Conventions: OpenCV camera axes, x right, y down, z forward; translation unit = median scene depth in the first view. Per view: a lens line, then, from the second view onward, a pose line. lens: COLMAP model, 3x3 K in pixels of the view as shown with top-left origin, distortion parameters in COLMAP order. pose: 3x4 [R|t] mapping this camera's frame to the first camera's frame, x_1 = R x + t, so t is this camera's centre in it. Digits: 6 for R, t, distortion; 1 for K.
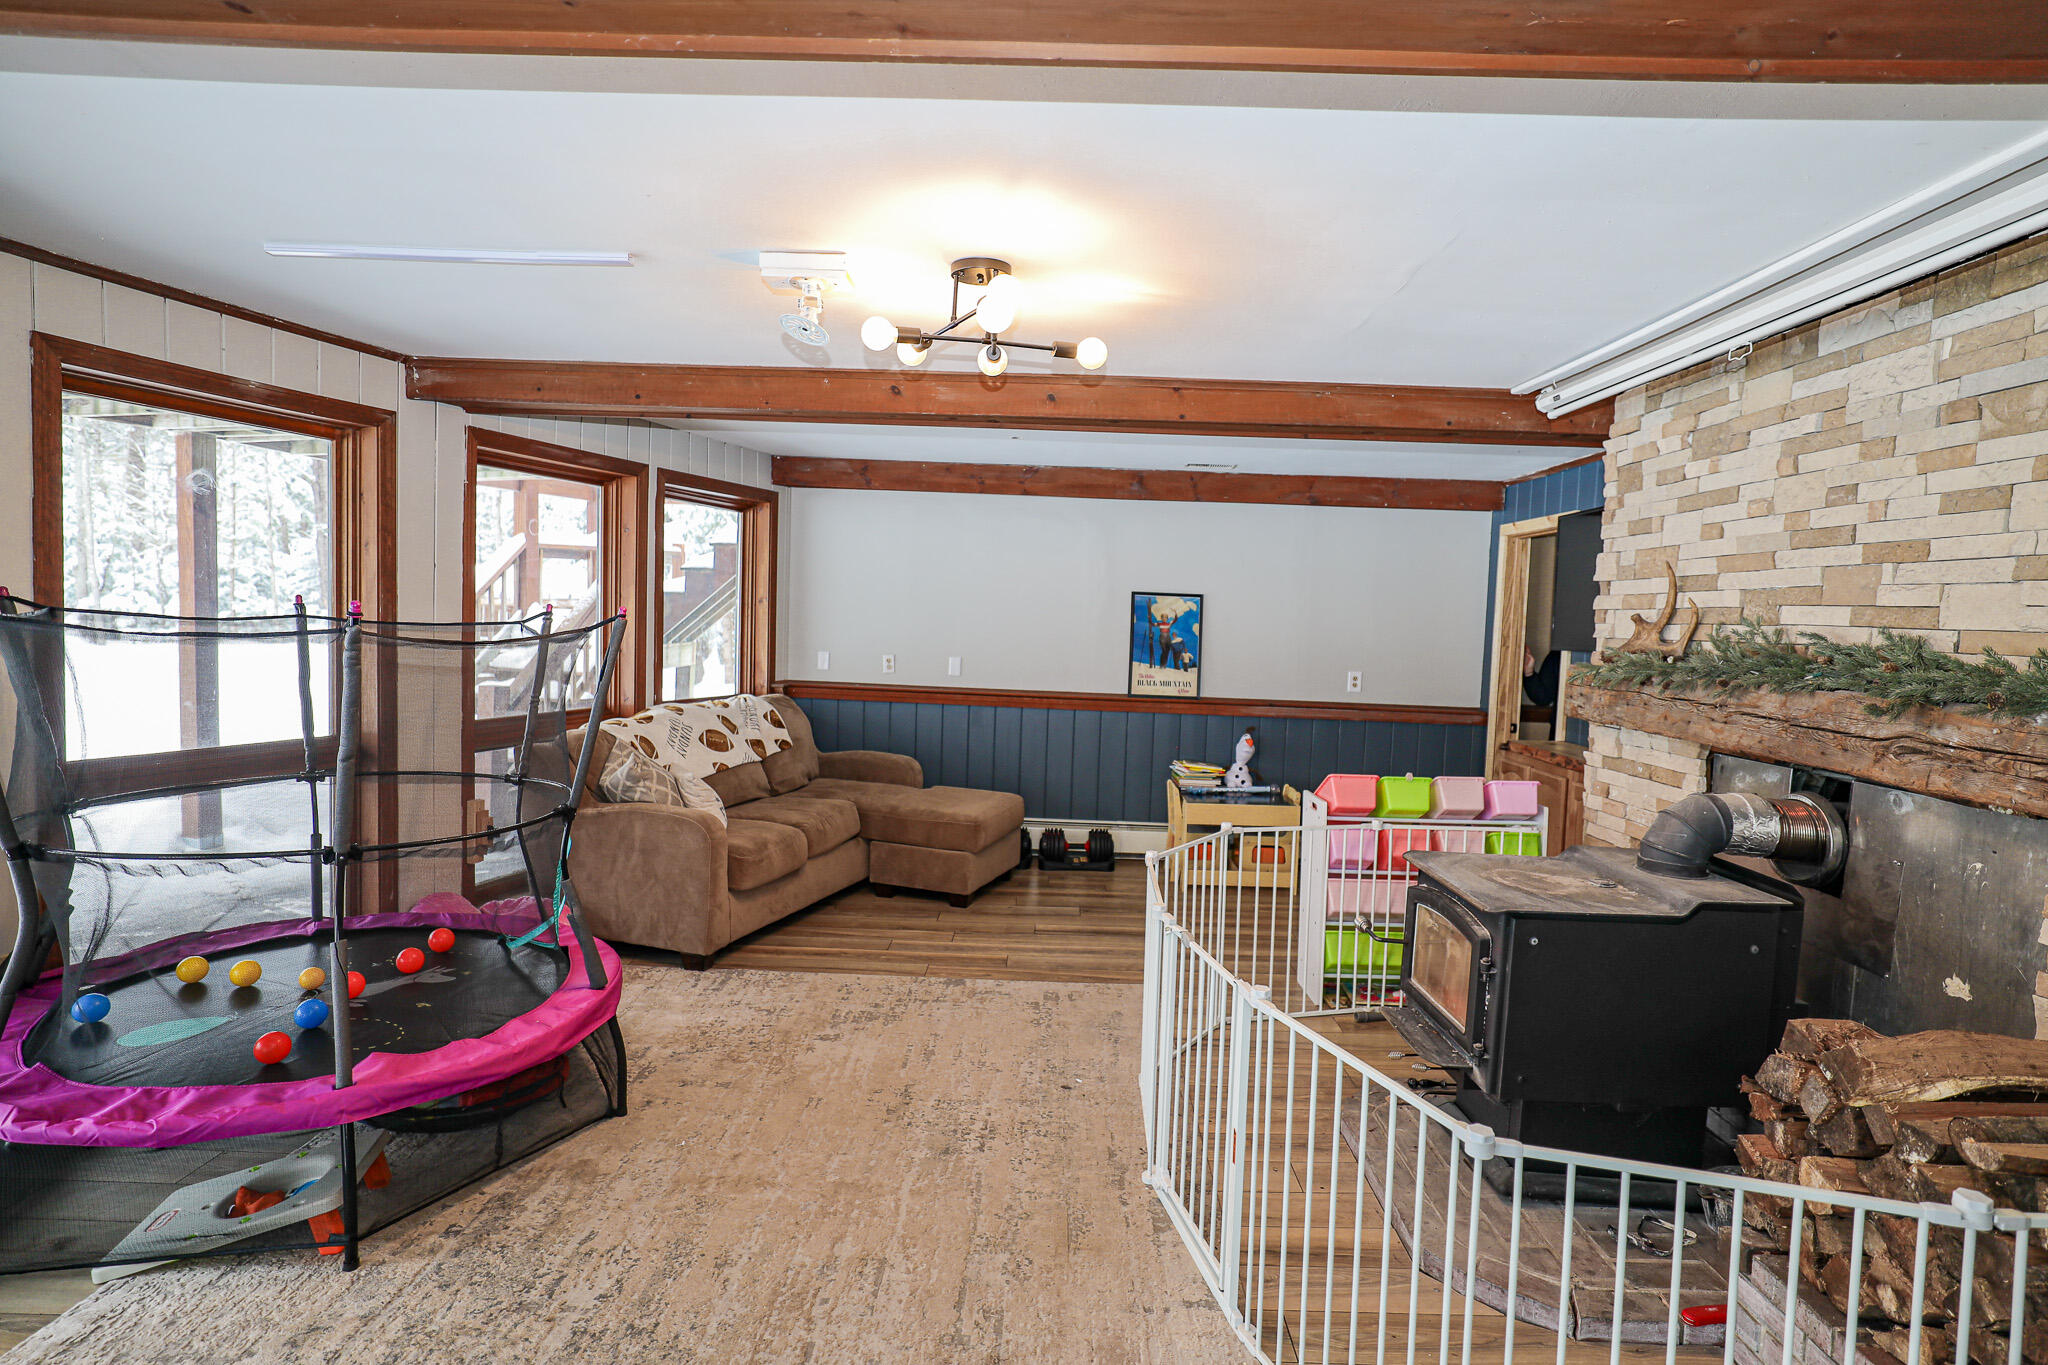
lens RADIAL K [[1107.9, 0, 1025.4], [0, 1107.9, 676.1], [0, 0, 1]] dist [0.031036, 0.000890]
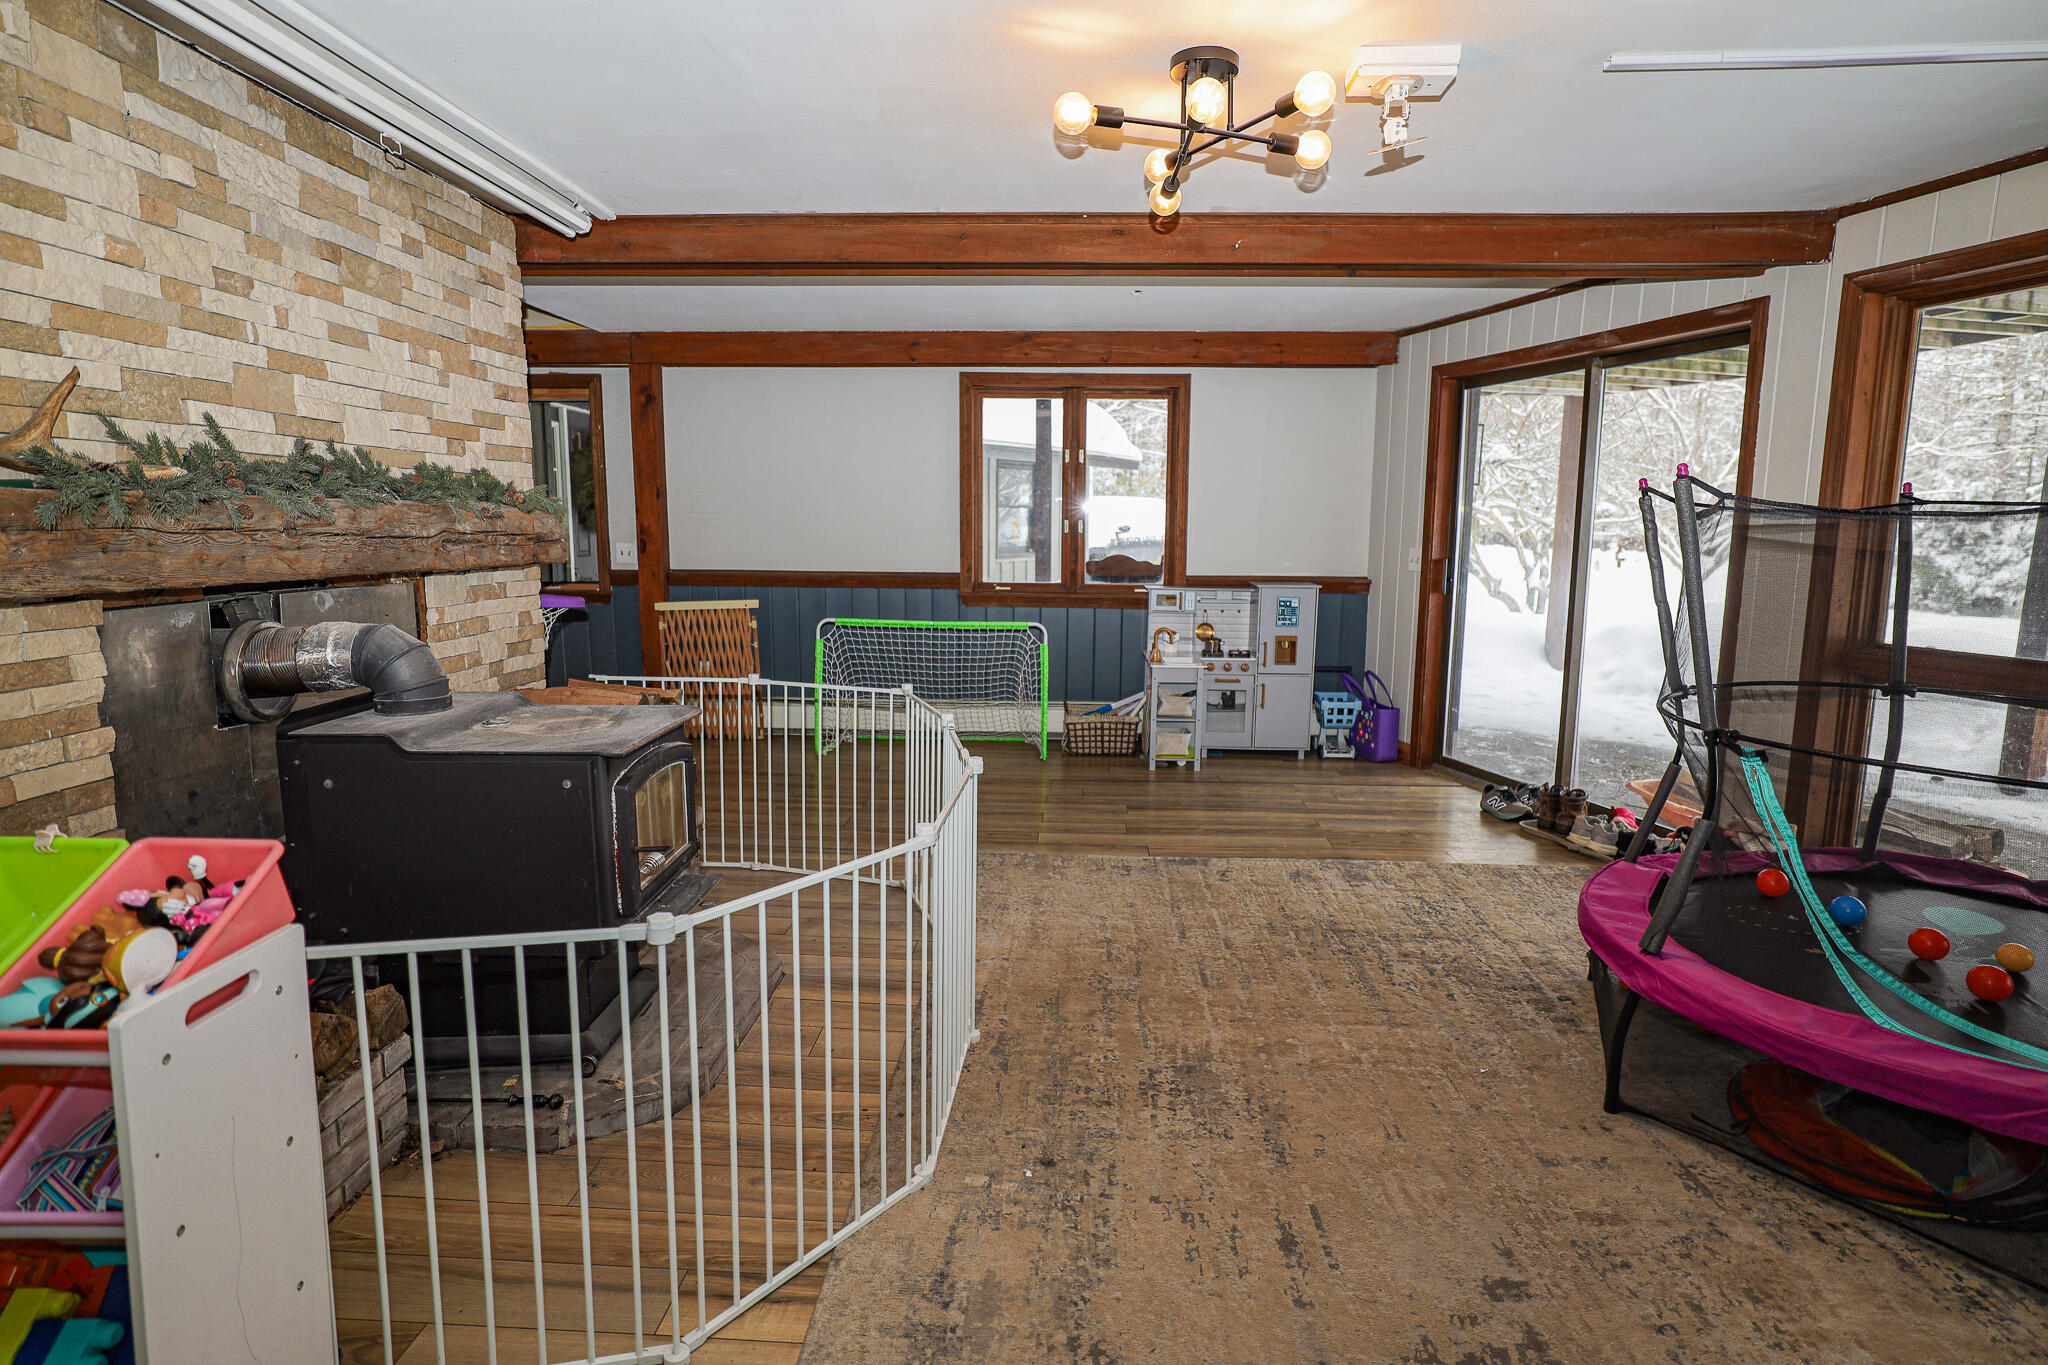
lens RADIAL K [[1107.9, 0, 1035.4], [0, 1107.9, 677.8], [0, 0, 1]] dist [0.031036, 0.000890]
pose [[-0.998983, -0.043409, 0.012204, 0.061567], [-0.040093, 0.978948, 0.200135, -0.060257], [-0.020635, 0.199443, -0.979692, 2.029286]]
